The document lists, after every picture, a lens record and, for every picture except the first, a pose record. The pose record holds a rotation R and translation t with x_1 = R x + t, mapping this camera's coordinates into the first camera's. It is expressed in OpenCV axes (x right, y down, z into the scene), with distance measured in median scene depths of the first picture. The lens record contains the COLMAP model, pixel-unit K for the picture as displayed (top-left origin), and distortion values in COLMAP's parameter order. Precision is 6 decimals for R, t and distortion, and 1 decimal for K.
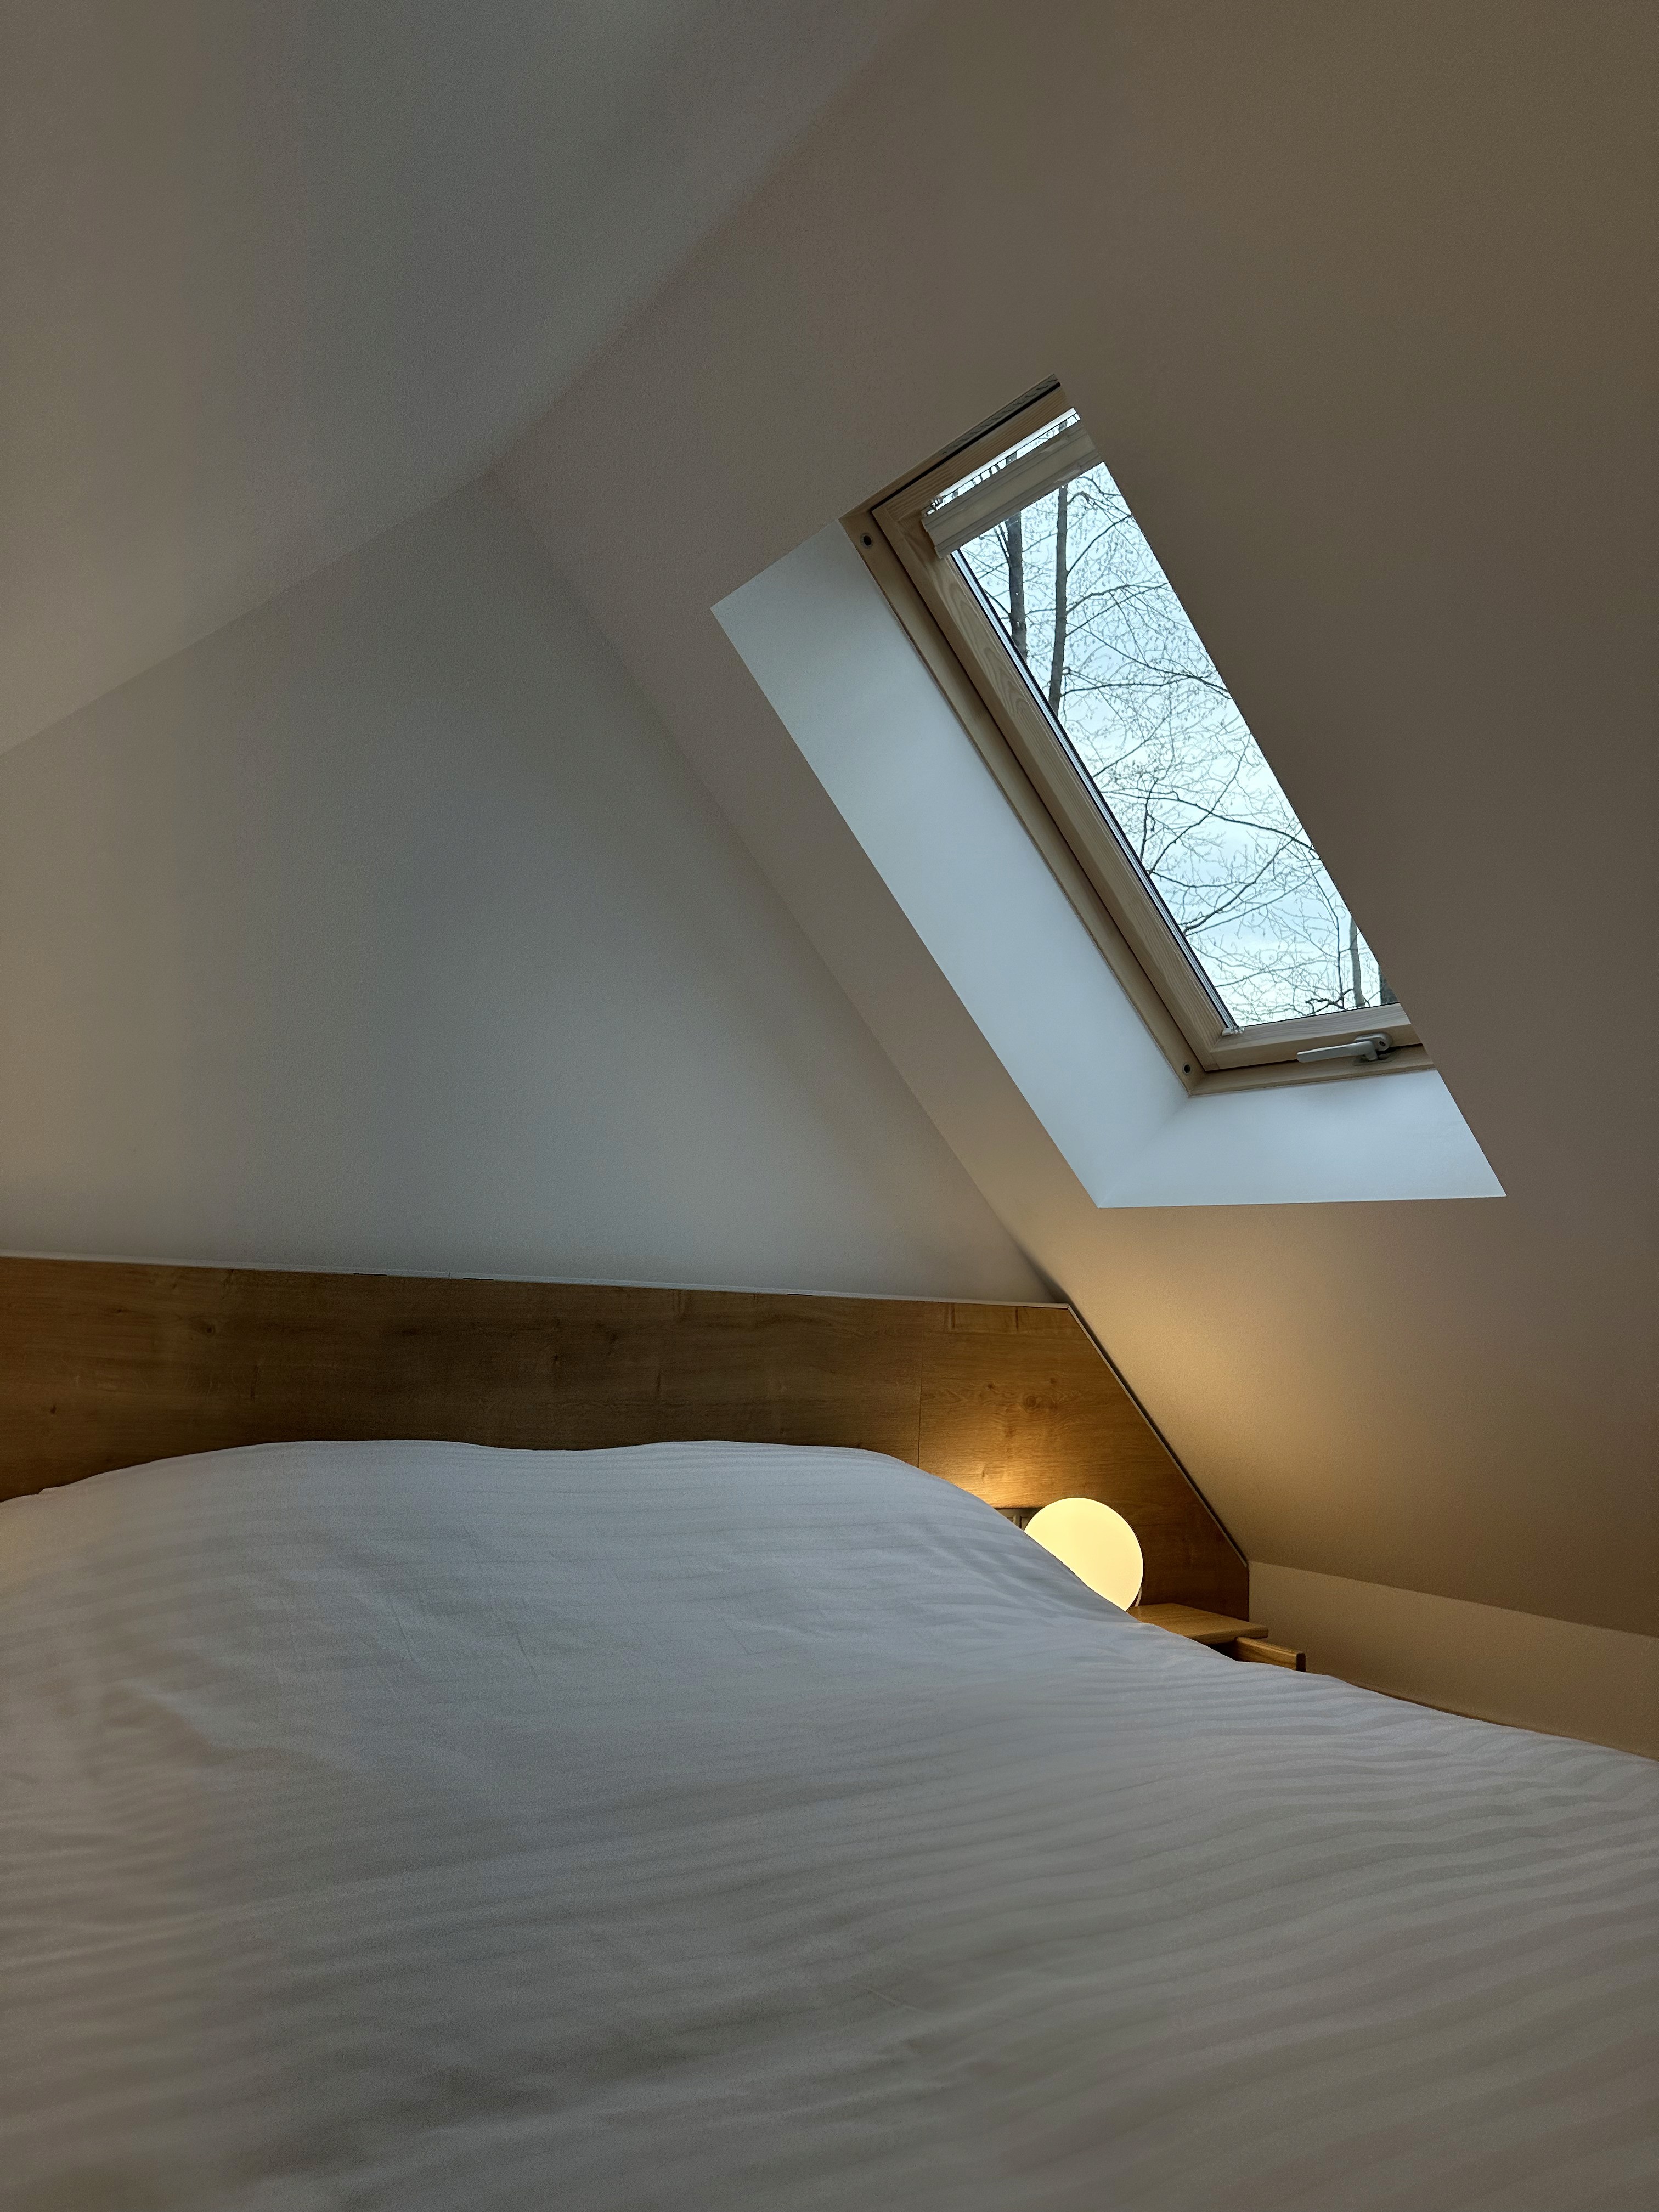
lens RADIAL K [[1601.0, 0, 814.6], [0, 1601.0, 1061.3], [0, 0, 1]] dist [0.004751, 0.001701]
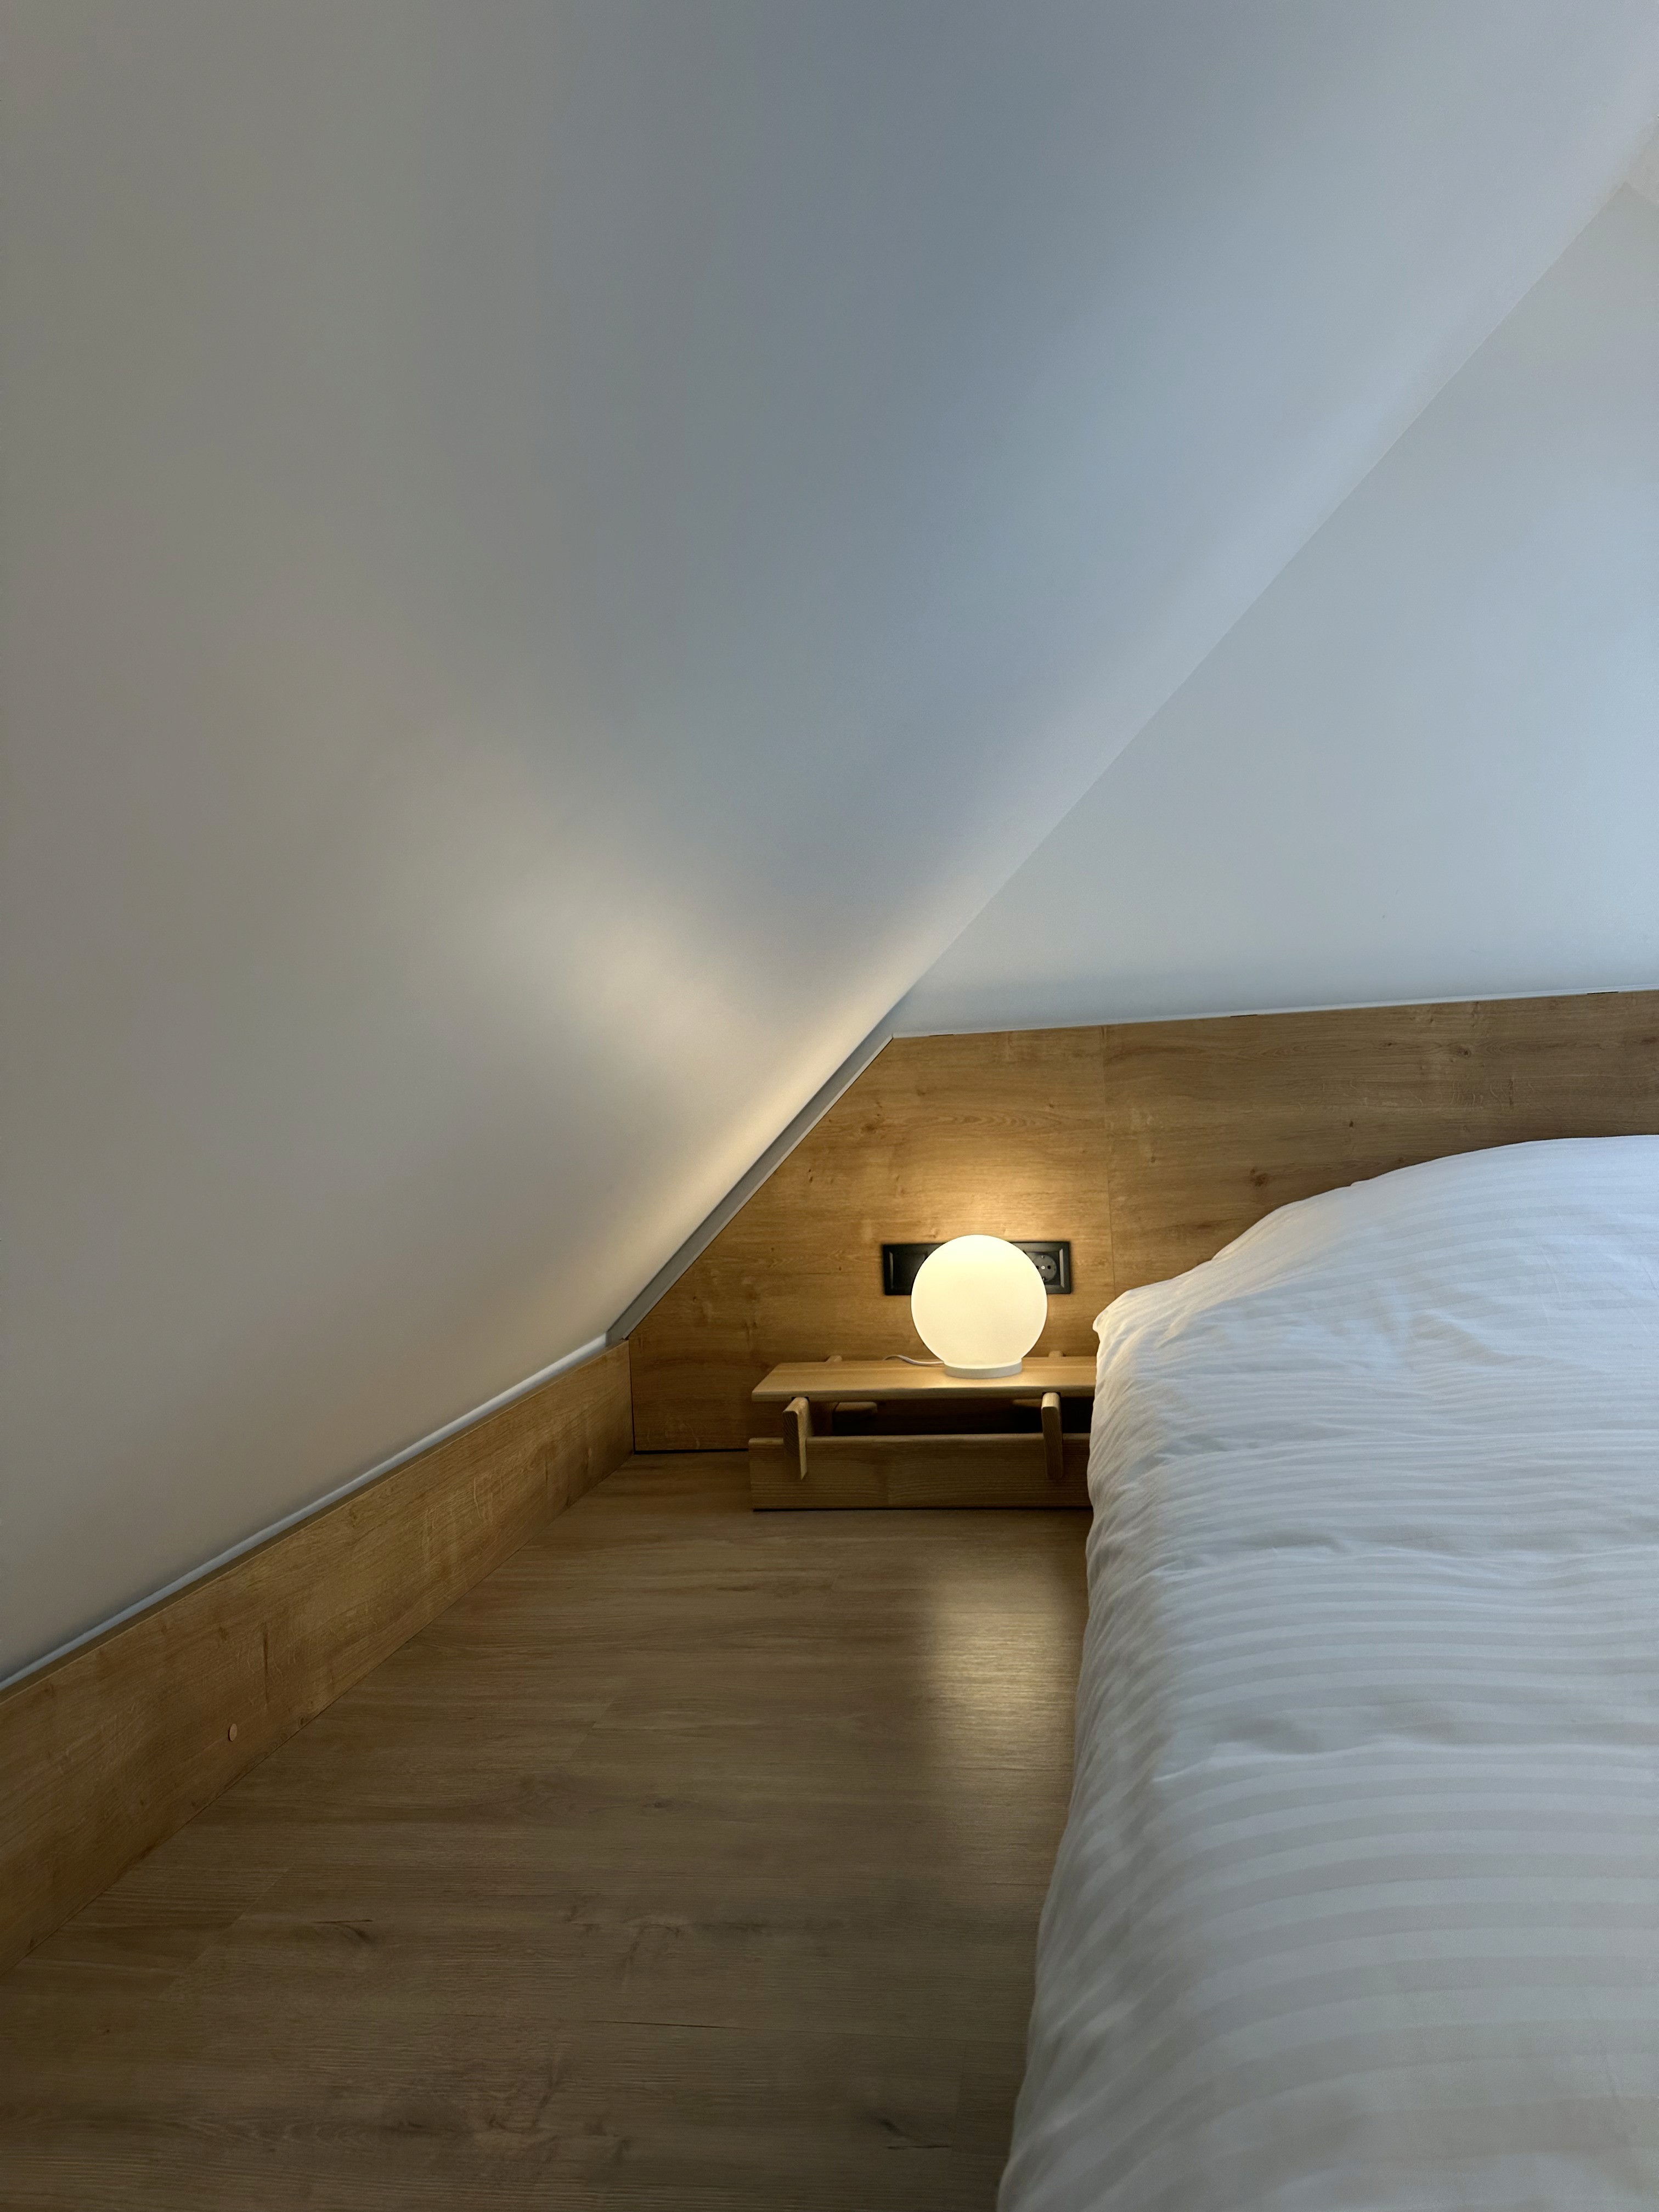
lens RADIAL K [[1601.0, 0, 814.6], [0, 1601.0, 1061.3], [0, 0, 1]] dist [0.004751, 0.001701]
pose [[0.712605, -0.085005, -0.696397, 0.120641], [0.197737, 0.976725, 0.083117, -0.024246], [0.673123, -0.196933, 0.712827, -0.200711]]
